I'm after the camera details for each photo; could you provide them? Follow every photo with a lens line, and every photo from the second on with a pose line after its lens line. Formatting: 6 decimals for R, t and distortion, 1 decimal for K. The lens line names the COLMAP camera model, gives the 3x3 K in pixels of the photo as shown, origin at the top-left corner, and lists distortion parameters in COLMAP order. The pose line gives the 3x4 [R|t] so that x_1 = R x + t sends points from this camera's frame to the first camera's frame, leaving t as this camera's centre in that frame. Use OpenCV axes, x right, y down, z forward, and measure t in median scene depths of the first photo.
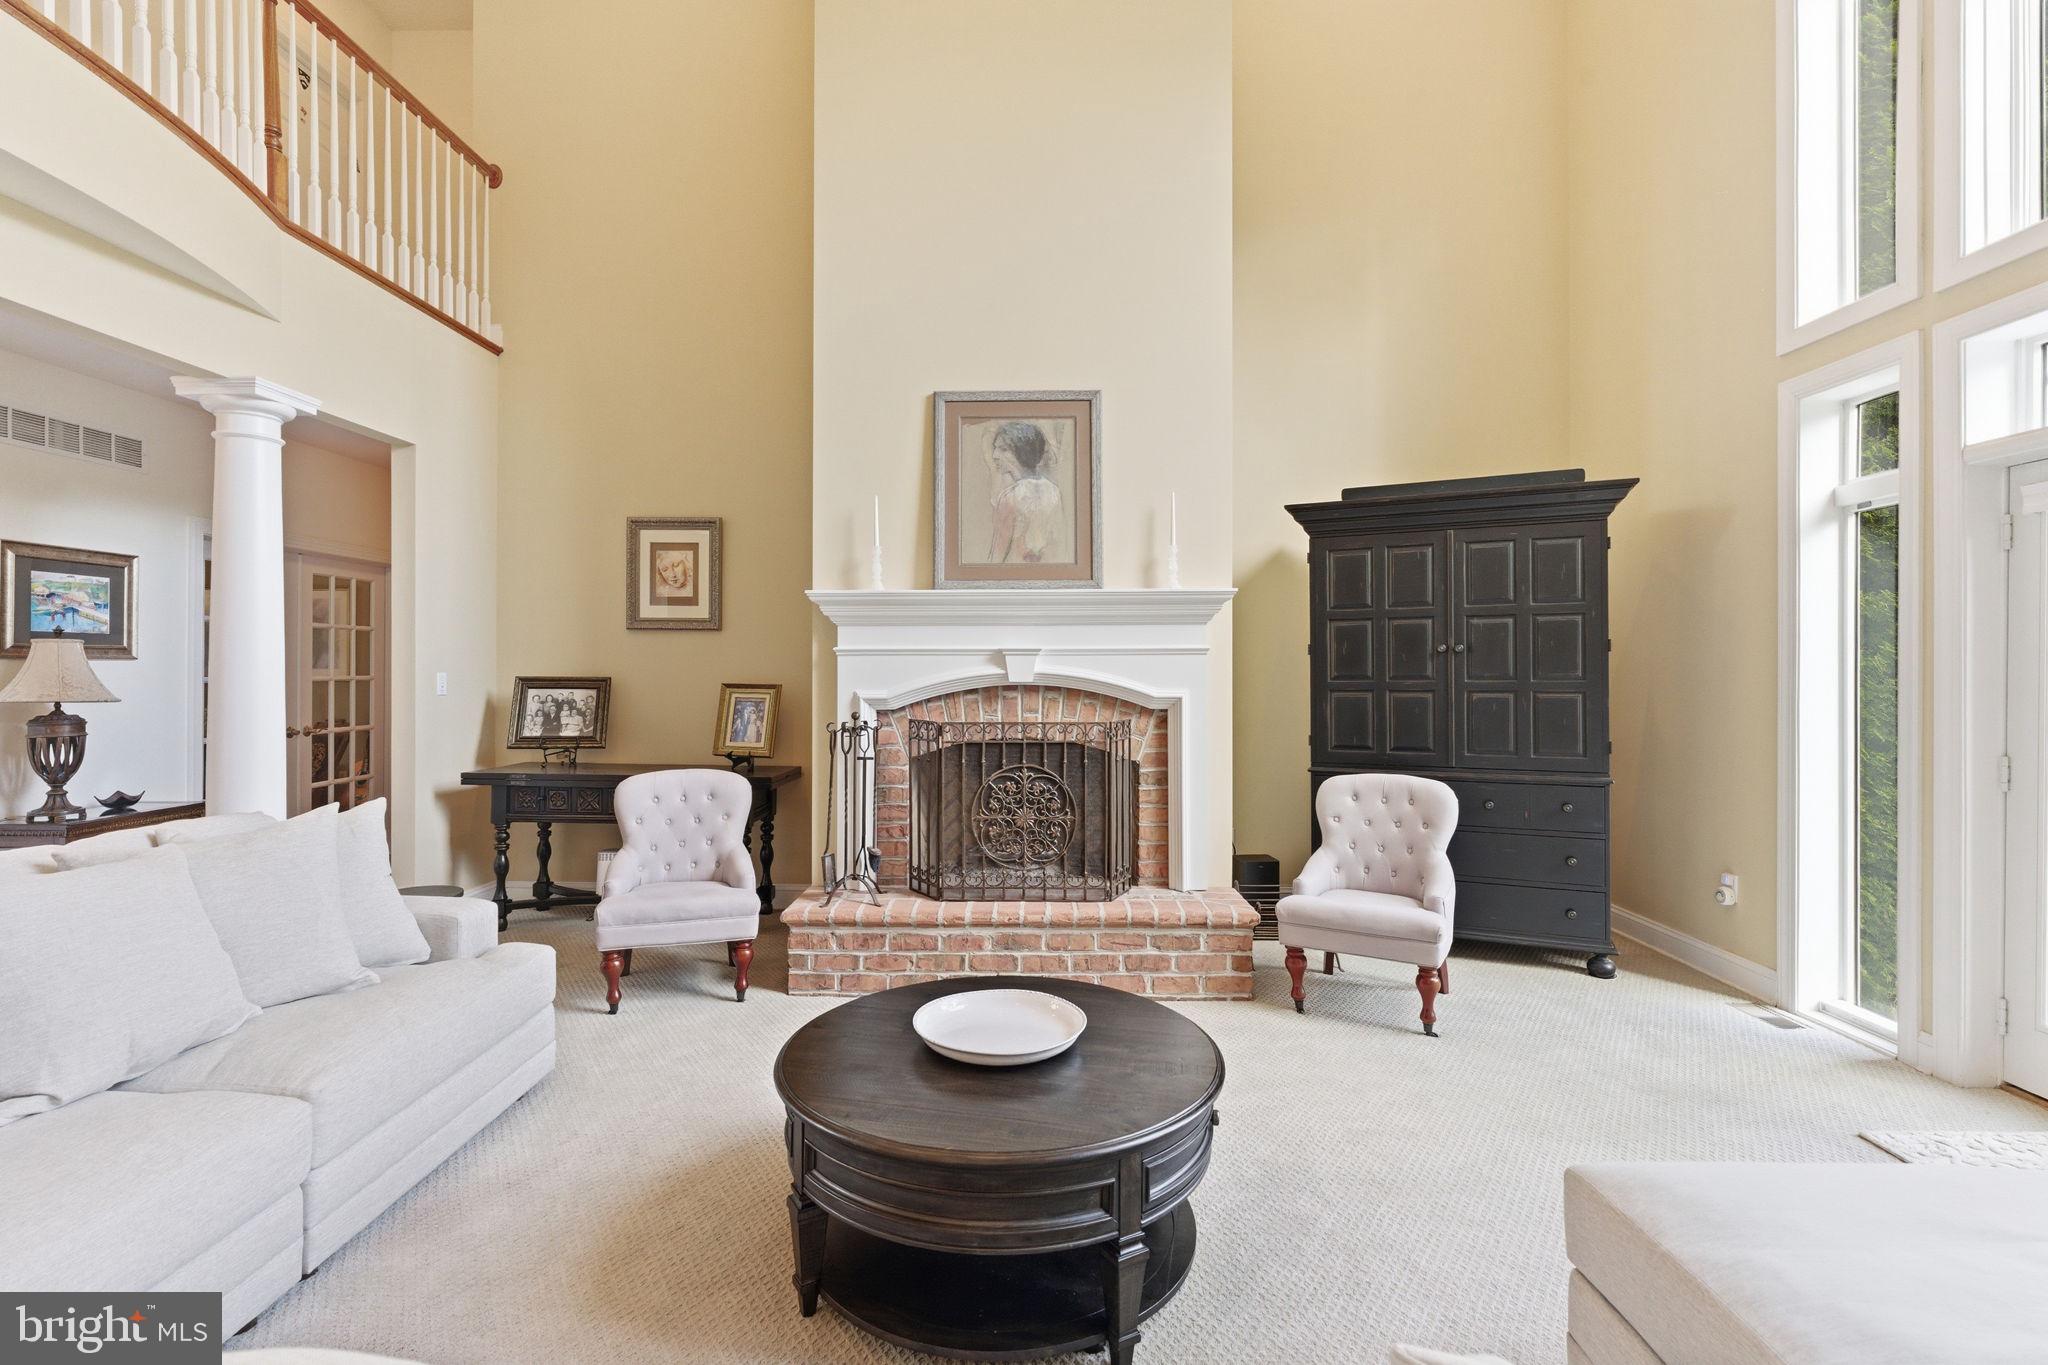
lens RADIAL K [[911.5, 0, 1026.4], [0, 911.5, 672.1], [0, 0, 1]] dist [-0.007590, -0.000005]
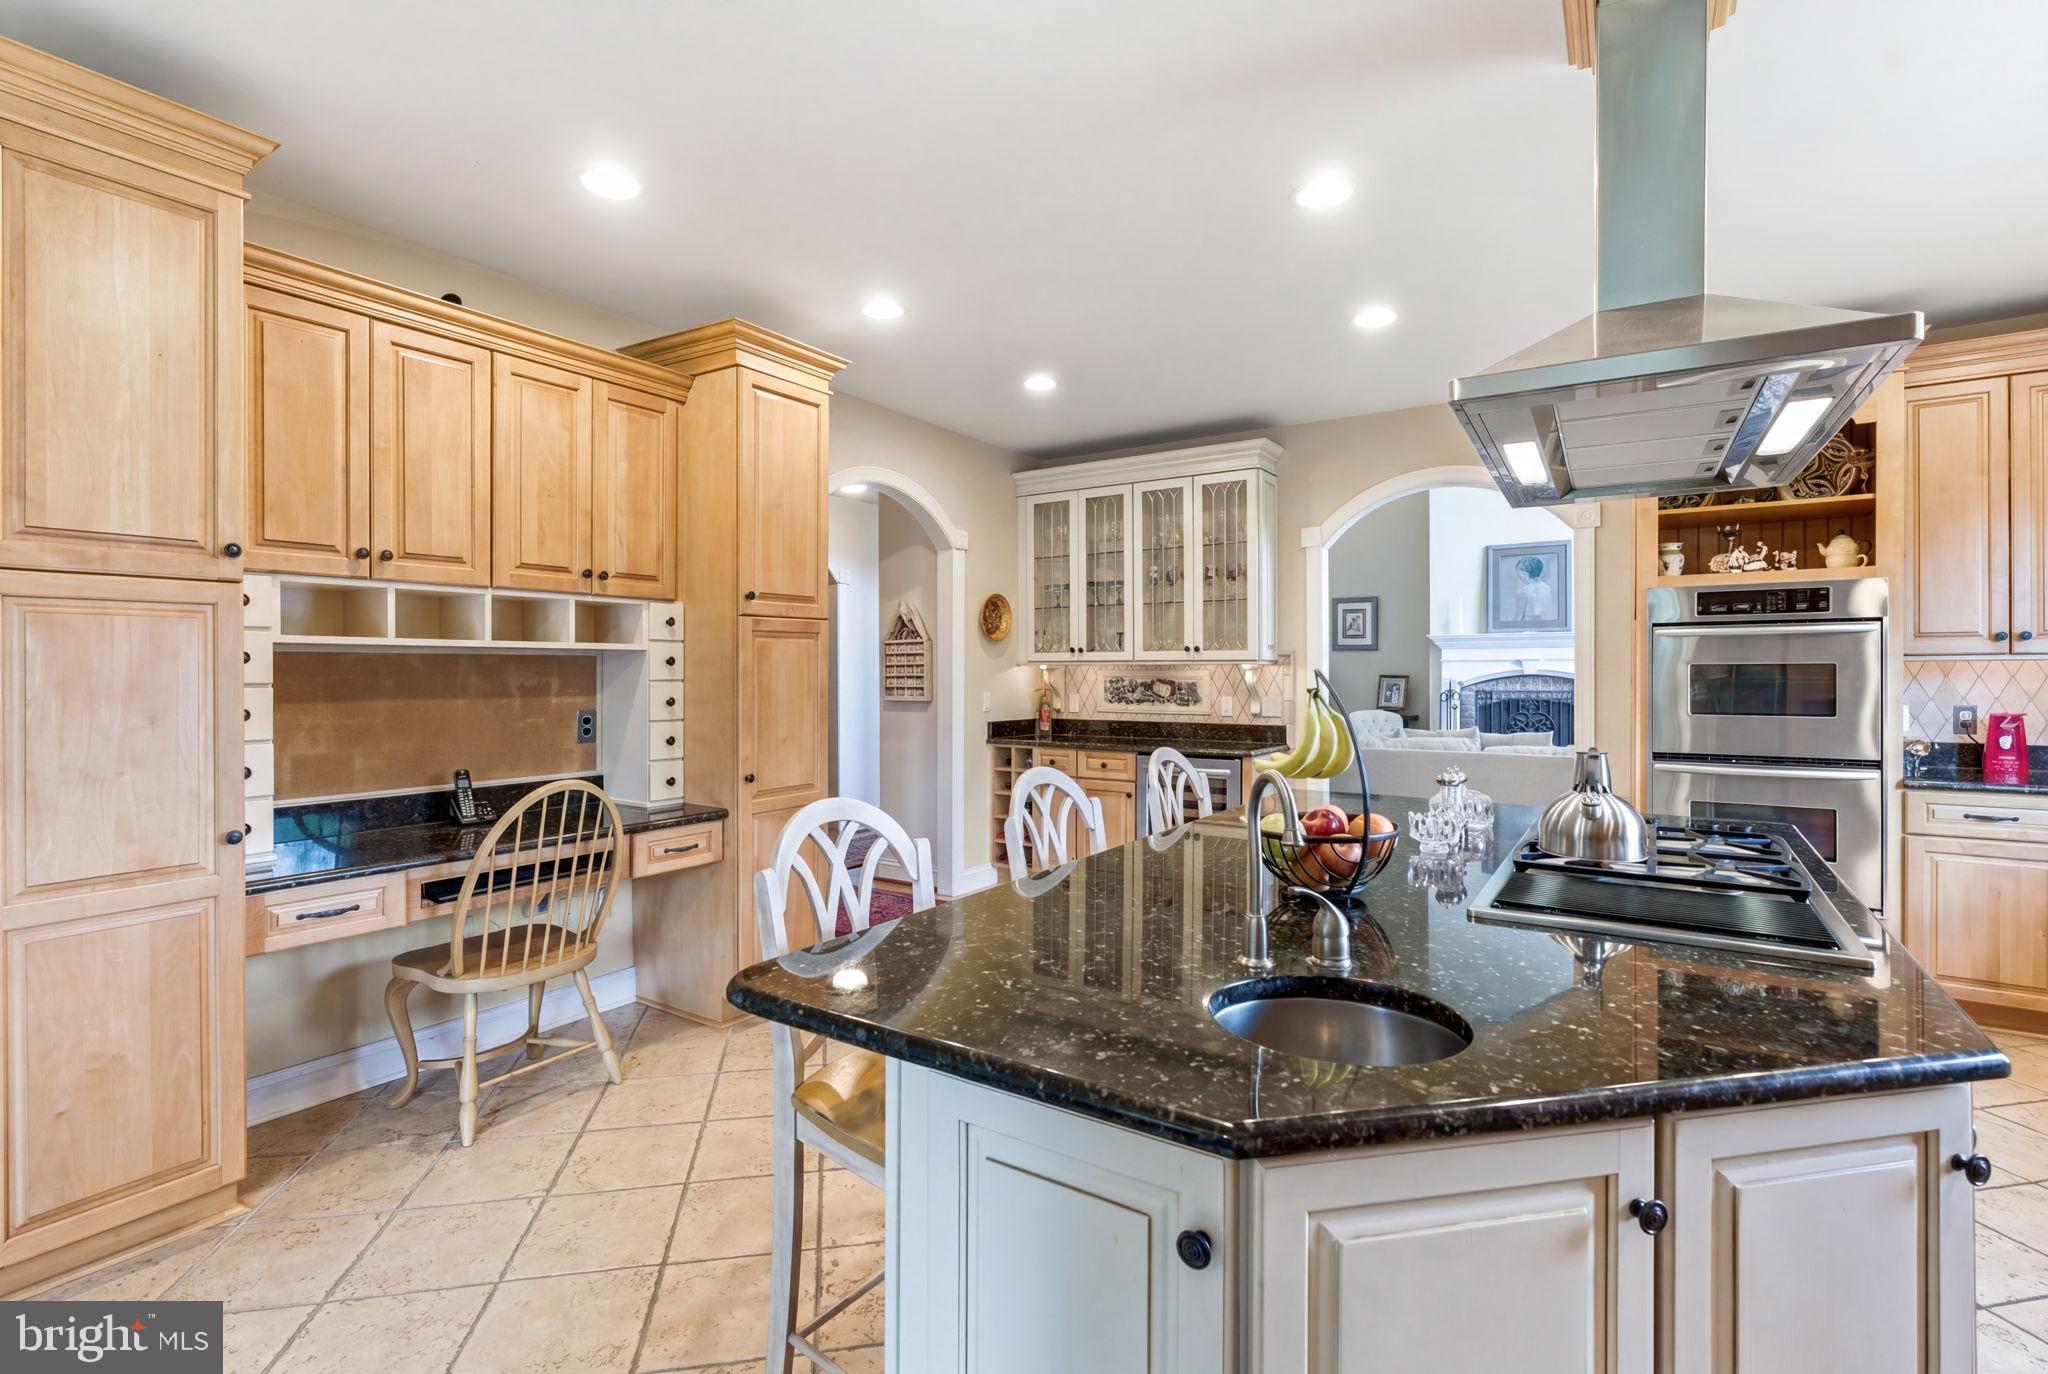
lens RADIAL K [[952.1, 0, 1028.2], [0, 952.1, 677.0], [0, 0, 1]] dist [-0.000456, -0.000234]
pose [[0.848447, -0.000303, -0.529280, 0.184755], [0.005679, 0.999947, 0.008531, -0.007069], [0.529250, -0.010244, 0.848404, -1.635647]]
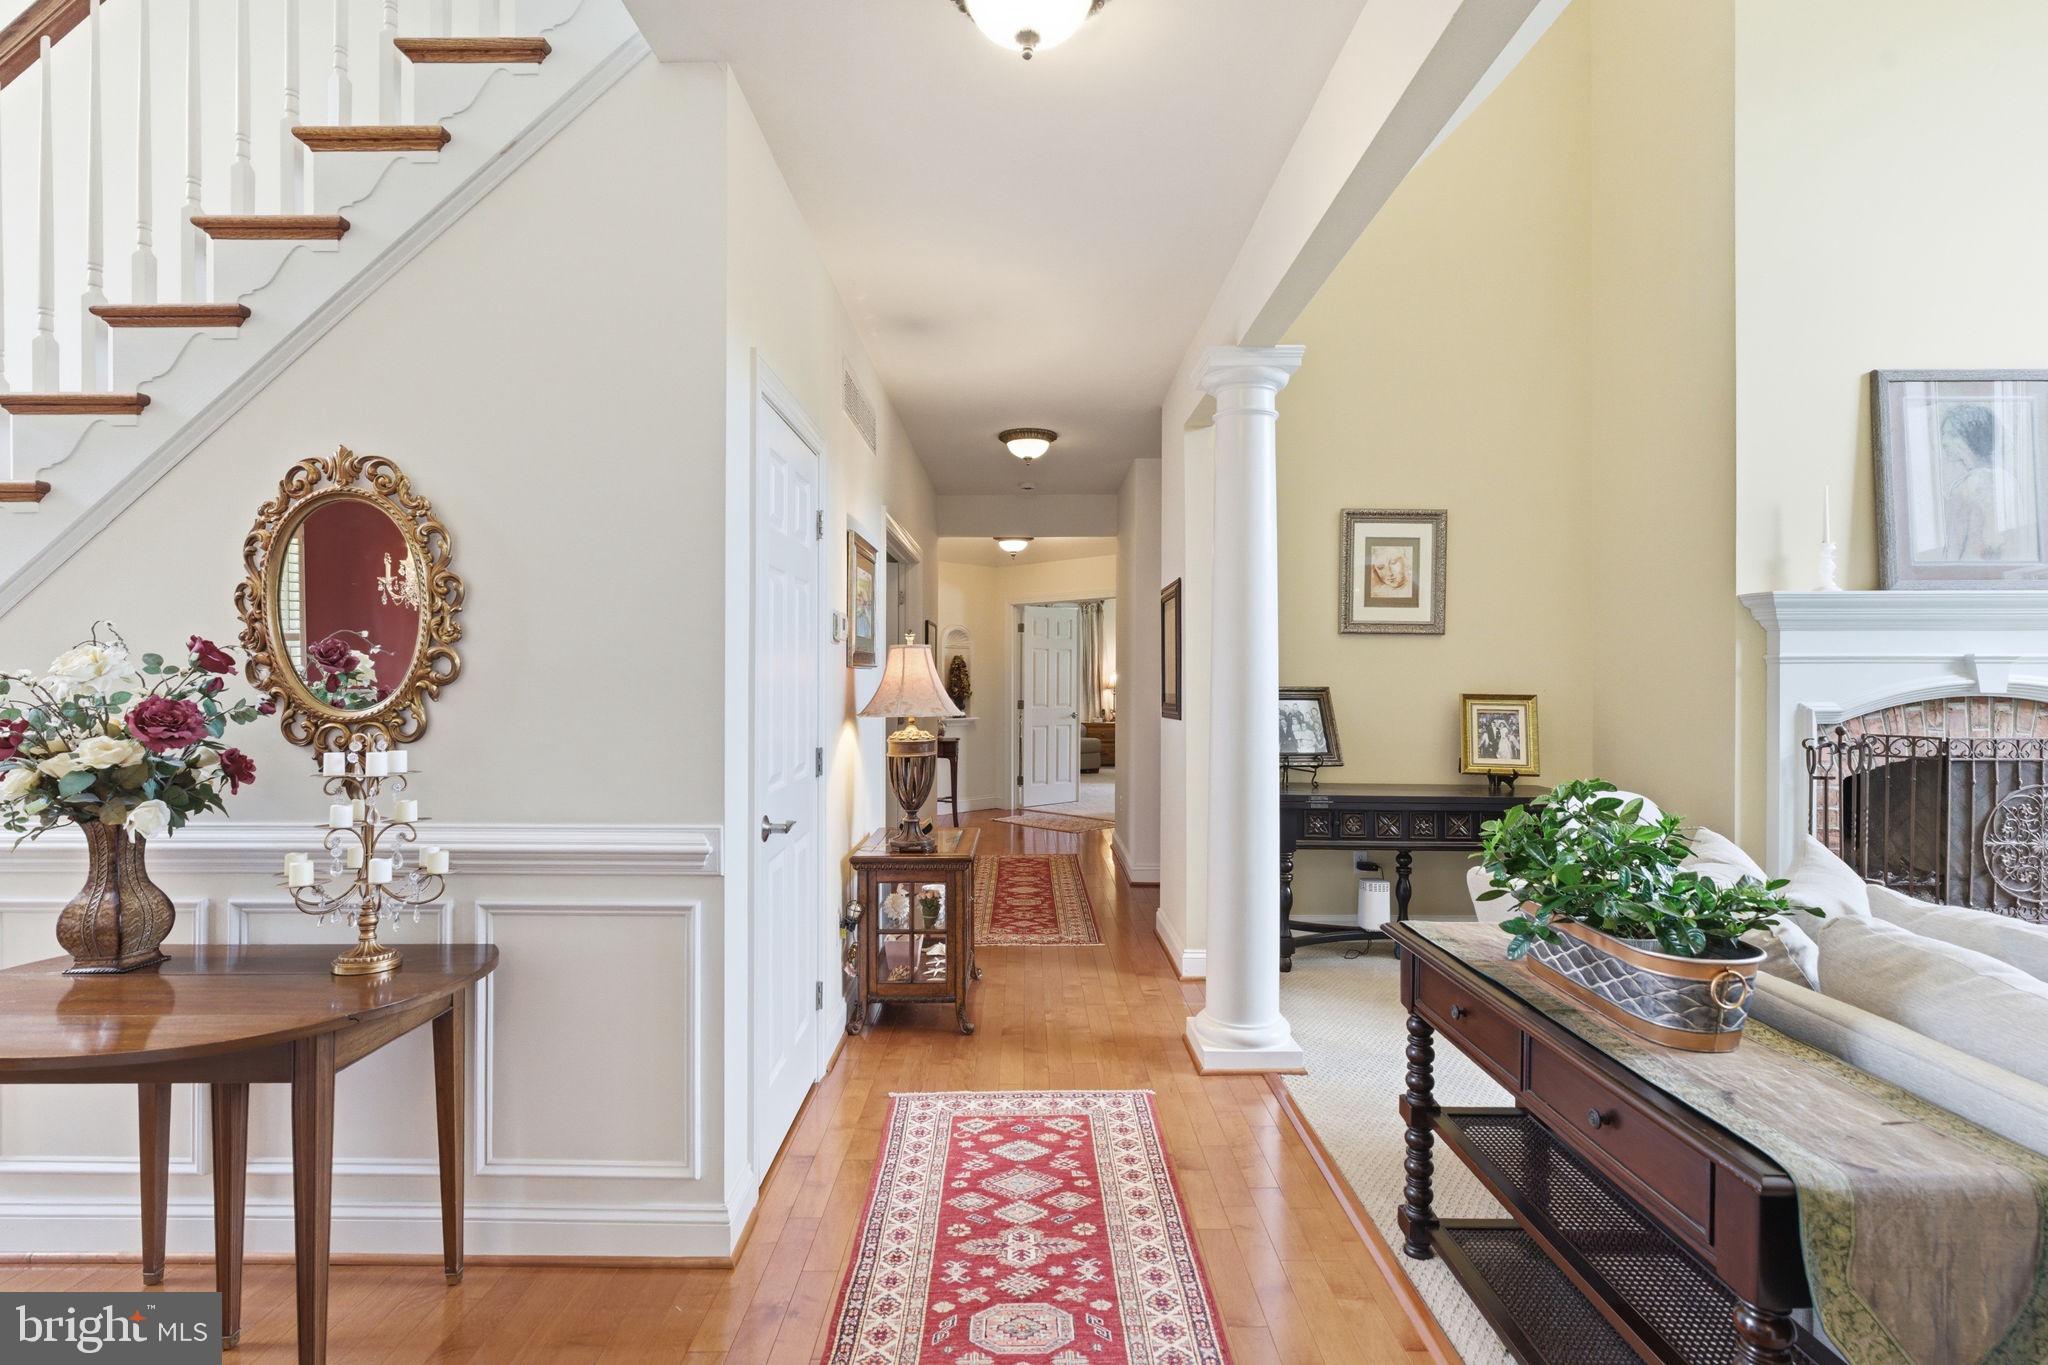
lens RADIAL K [[991.1, 0, 1023.2], [0, 991.1, 687.4], [0, 0, 1]] dist [-0.000275, 0.000581]
pose [[0.999889, -0.000003, 0.014913, -0.957812], [-0.000124, 0.999964, 0.008491, -0.002856], [-0.014912, -0.008492, 0.999853, 0.031802]]
